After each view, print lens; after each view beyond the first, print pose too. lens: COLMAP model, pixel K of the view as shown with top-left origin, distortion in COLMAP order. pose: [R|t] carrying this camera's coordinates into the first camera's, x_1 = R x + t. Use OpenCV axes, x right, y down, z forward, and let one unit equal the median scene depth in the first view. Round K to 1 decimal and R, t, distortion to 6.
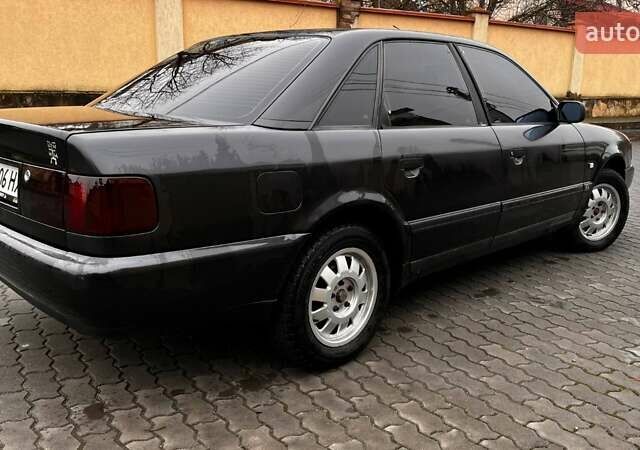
lens RADIAL K [[597.9, 0, 327.5], [0, 597.9, 211.0], [0, 0, 1]] dist [0.105517, -0.190685]
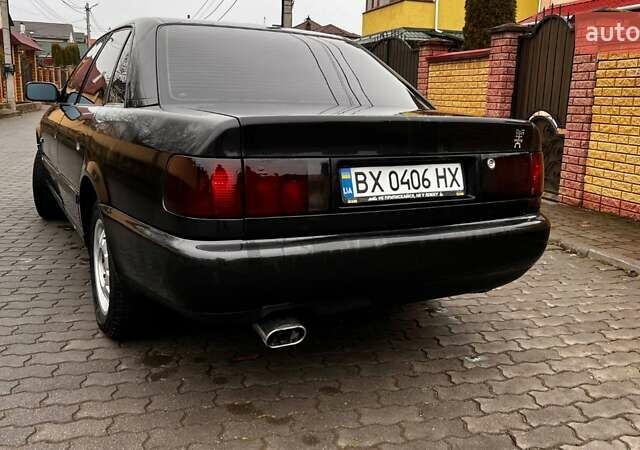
lens RADIAL K [[614.4, 0, 326.0], [0, 614.4, 214.9], [0, 0, 1]] dist [0.093983, -0.215559]
pose [[0.285919, -0.197808, 0.937615, -1.340233], [0.177196, 0.972502, 0.151134, -0.154585], [-0.941728, 0.122930, 0.313108, 0.746298]]
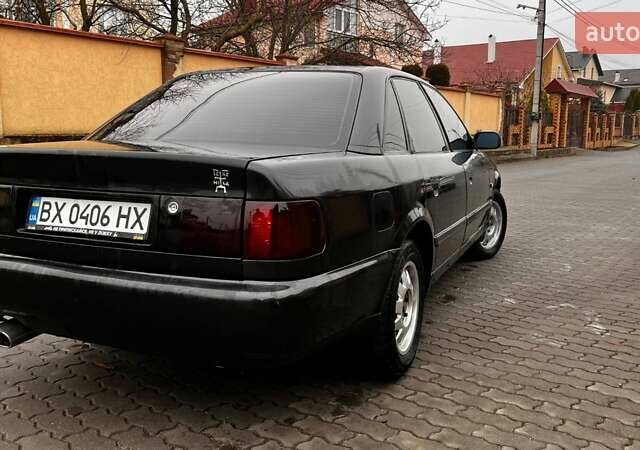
lens RADIAL K [[597.9, 0, 327.5], [0, 597.9, 211.0], [0, 0, 1]] dist [0.105517, -0.190685]
pose [[0.927427, -0.062207, 0.368794, -0.491278], [0.086966, 0.994911, -0.050882, 0.012671], [-0.363752, 0.079262, 0.928118, 0.028392]]
